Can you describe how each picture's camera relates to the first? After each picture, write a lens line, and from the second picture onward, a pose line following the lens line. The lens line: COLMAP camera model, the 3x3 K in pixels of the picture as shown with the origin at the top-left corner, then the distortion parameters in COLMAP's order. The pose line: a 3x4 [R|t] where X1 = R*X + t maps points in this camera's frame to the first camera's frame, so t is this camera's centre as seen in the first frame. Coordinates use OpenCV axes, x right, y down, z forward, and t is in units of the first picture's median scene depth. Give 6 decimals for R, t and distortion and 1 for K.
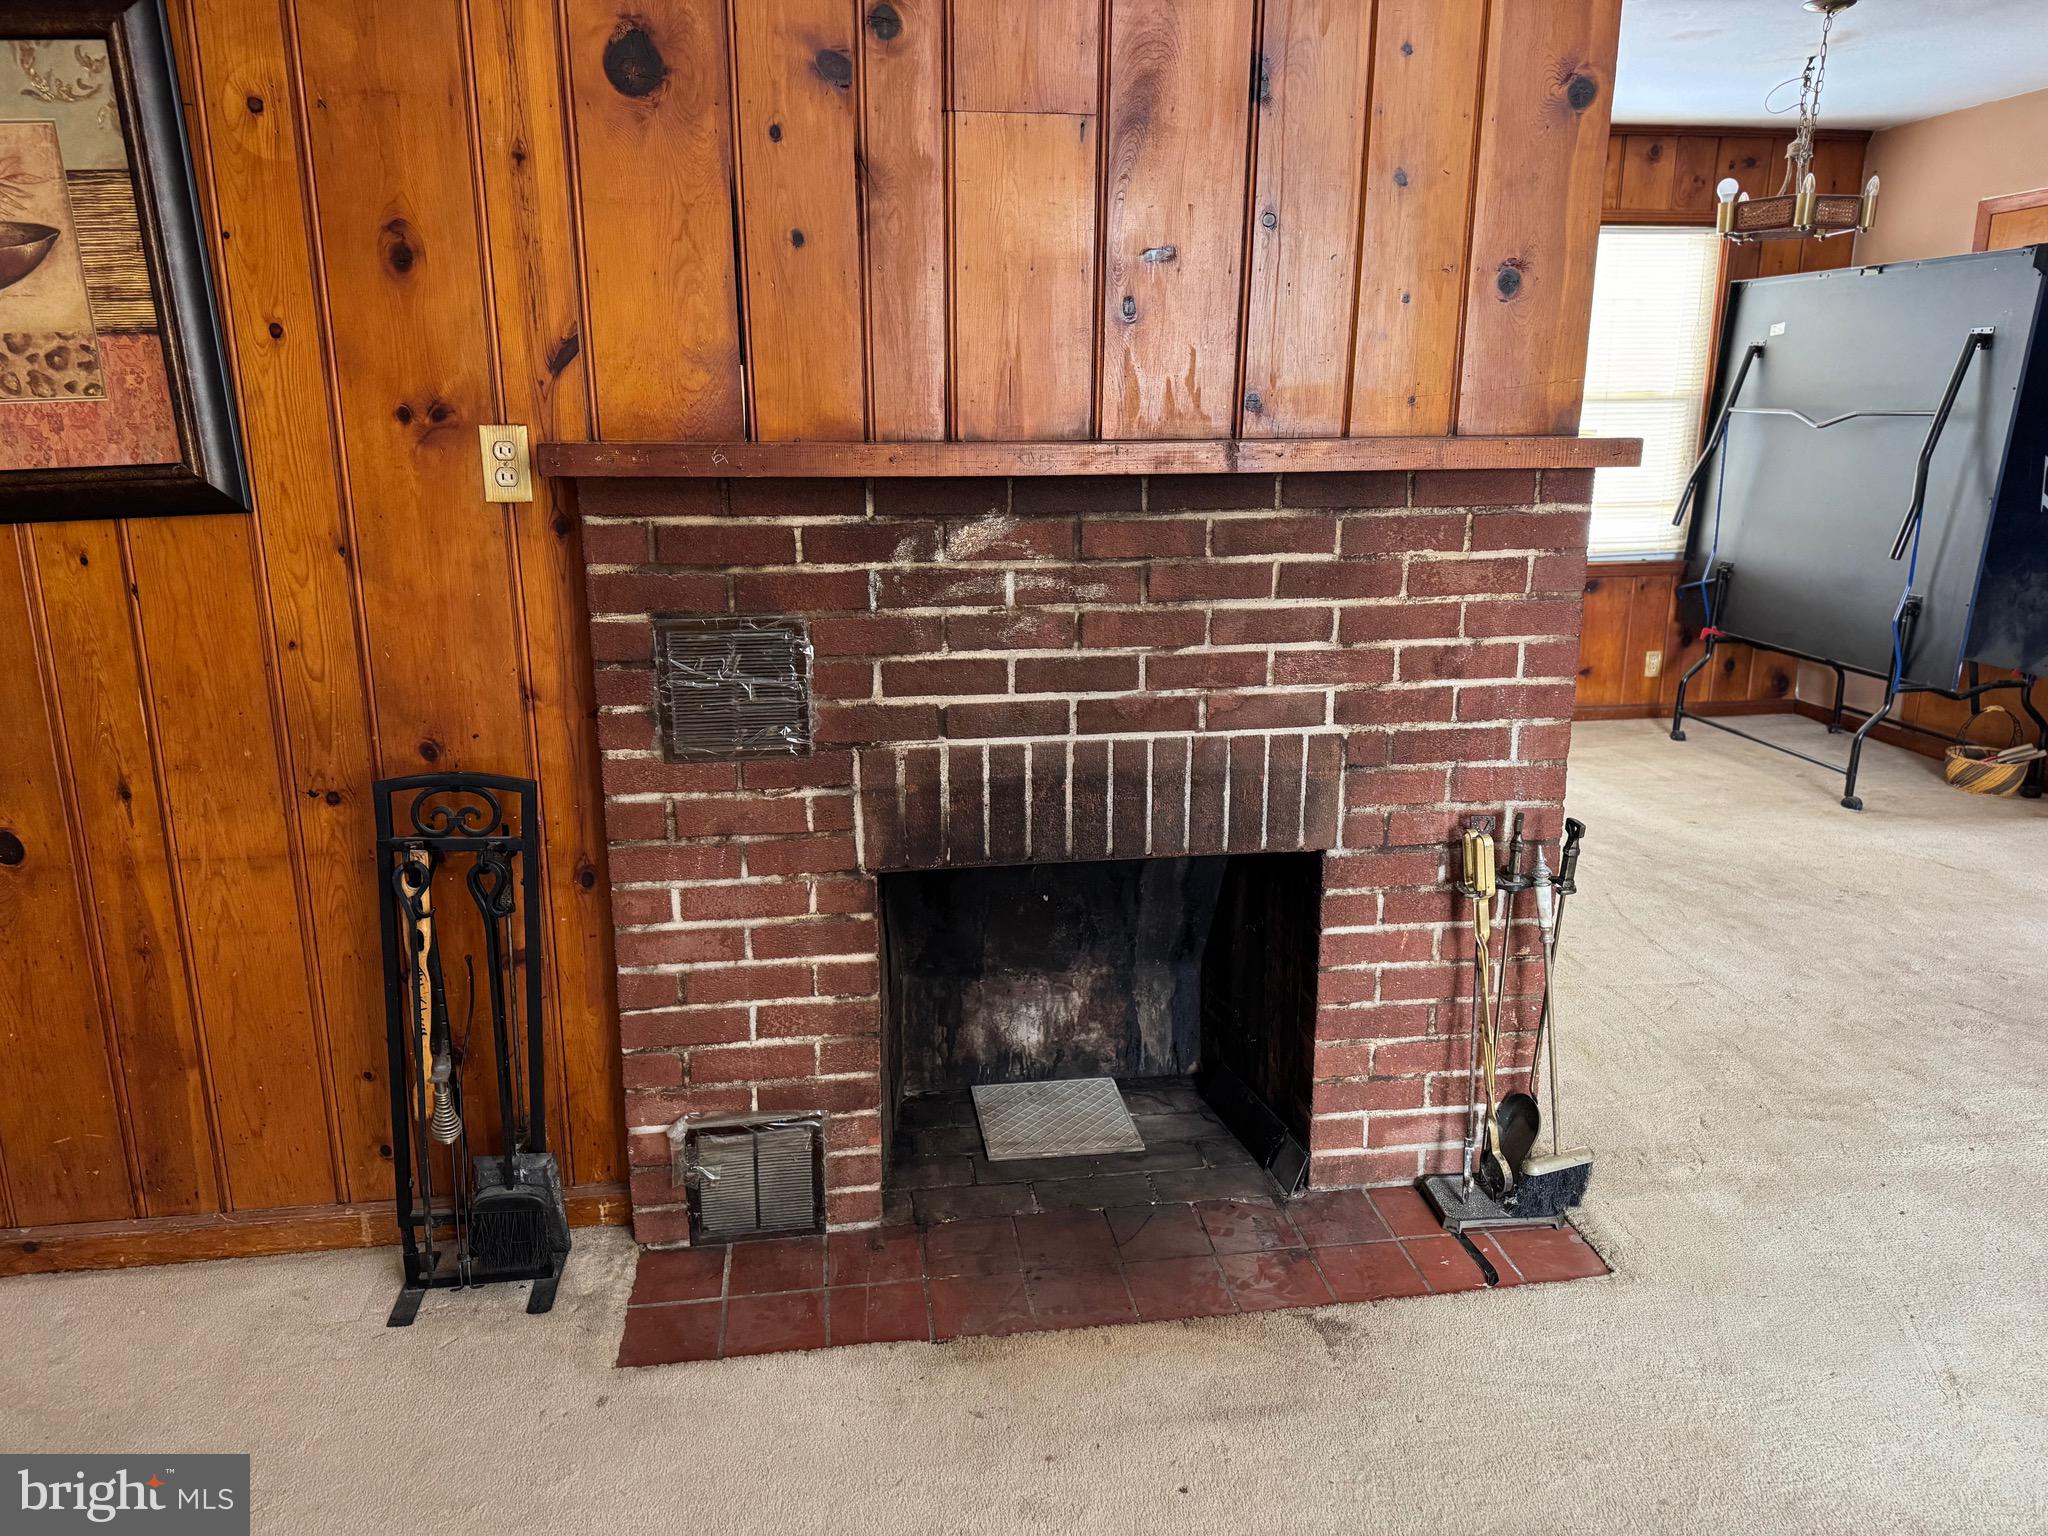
lens RADIAL K [[1417.1, 0, 1022.1], [0, 1417.1, 767.4], [0, 0, 1]] dist [0.139131, -0.205530]
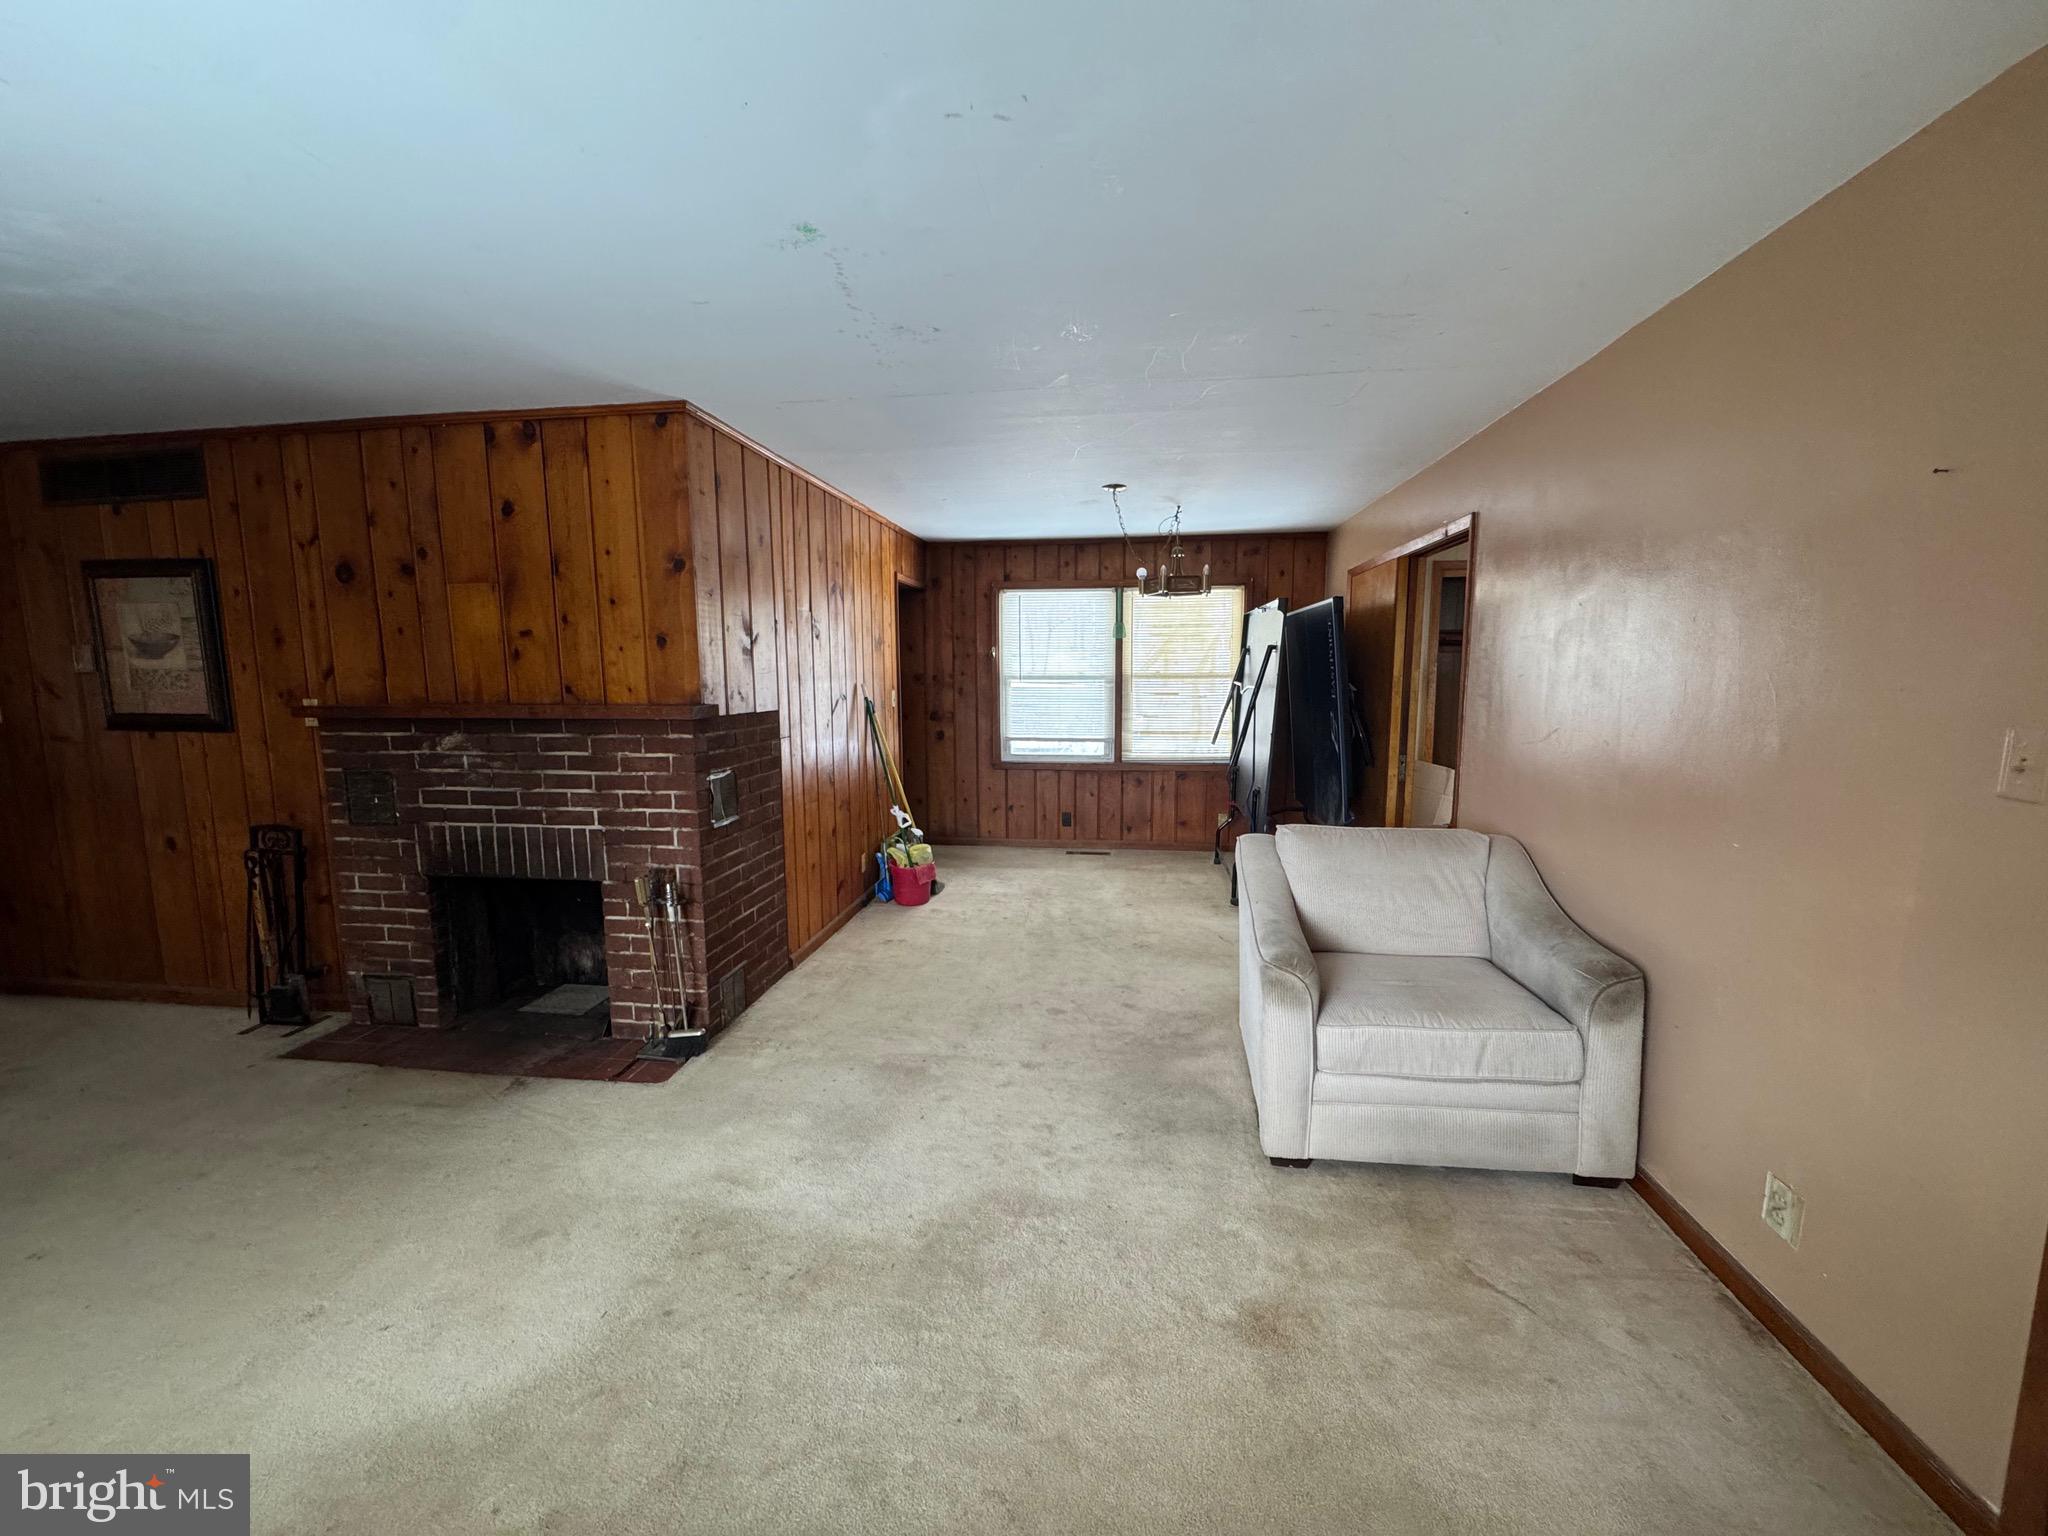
lens RADIAL K [[814.1, 0, 1021.2], [0, 814.1, 768.5], [0, 0, 1]] dist [-0.003230, 0.000089]
pose [[0.962068, 0.031420, -0.270993, 1.249026], [-0.064032, 0.991603, -0.112355, -0.017350], [0.265187, 0.125445, 0.956002, -0.090317]]
